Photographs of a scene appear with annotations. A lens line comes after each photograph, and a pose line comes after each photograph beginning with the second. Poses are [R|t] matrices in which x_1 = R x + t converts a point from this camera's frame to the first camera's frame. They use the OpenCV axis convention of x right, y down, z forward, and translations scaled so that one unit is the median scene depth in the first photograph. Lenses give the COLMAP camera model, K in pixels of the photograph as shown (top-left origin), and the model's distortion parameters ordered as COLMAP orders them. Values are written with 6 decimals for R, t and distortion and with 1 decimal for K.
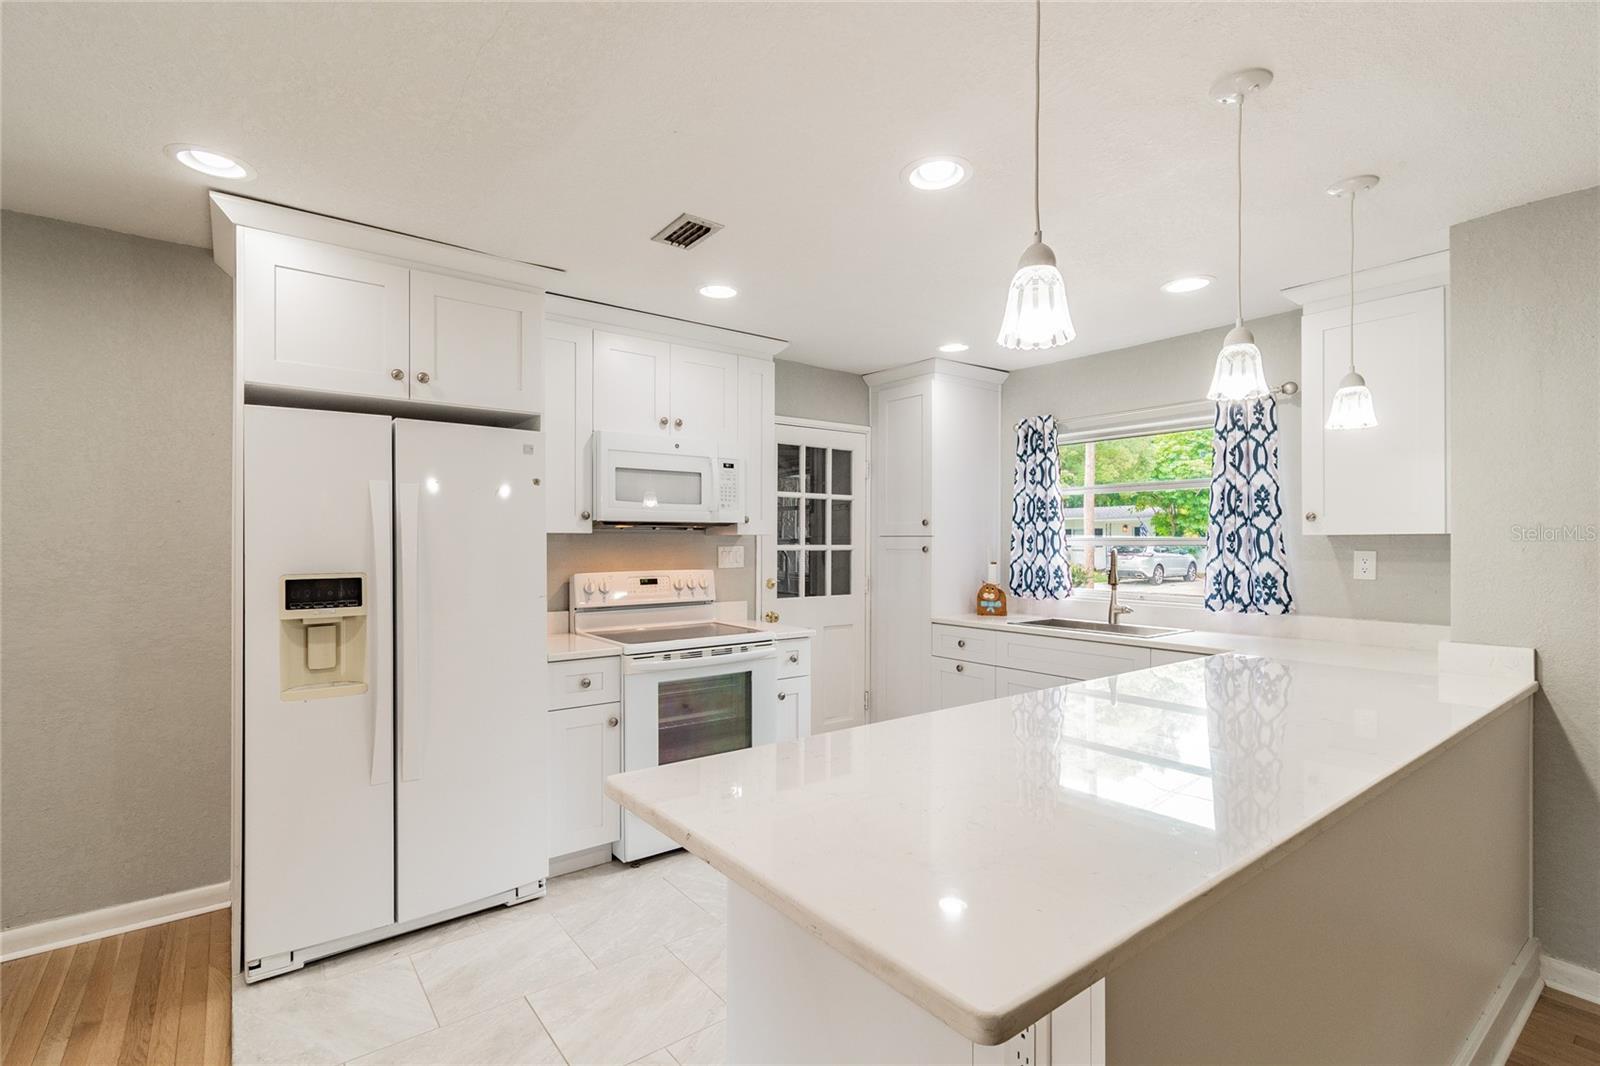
lens RADIAL K [[742.5, 0, 812.0], [0, 742.5, 539.5], [0, 0, 1]] dist [0.001217, 0.000105]
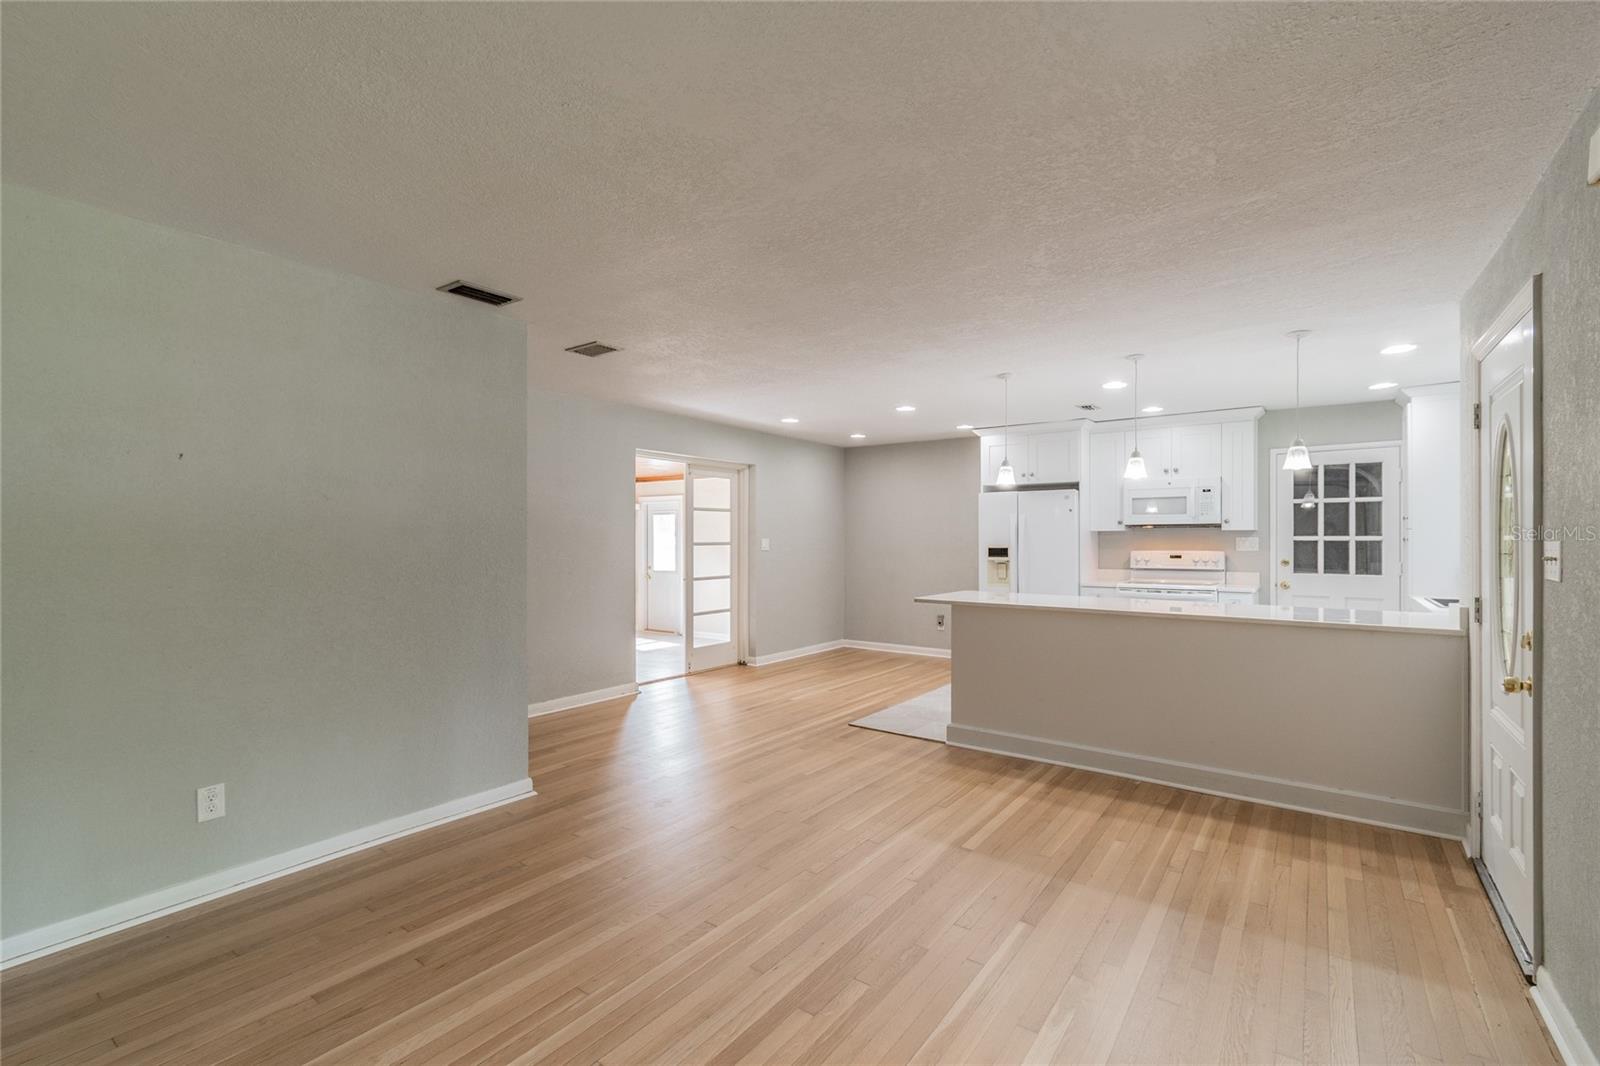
lens RADIAL K [[704.3, 0, 789.8], [0, 704.3, 534.2], [0, 0, 1]] dist [0.001192, -0.000757]
pose [[0.263707, -0.007625, -0.964573, 1.223480], [0.005412, 0.999965, -0.006425, 0.007572], [0.964588, -0.003526, 0.263739, -0.375077]]
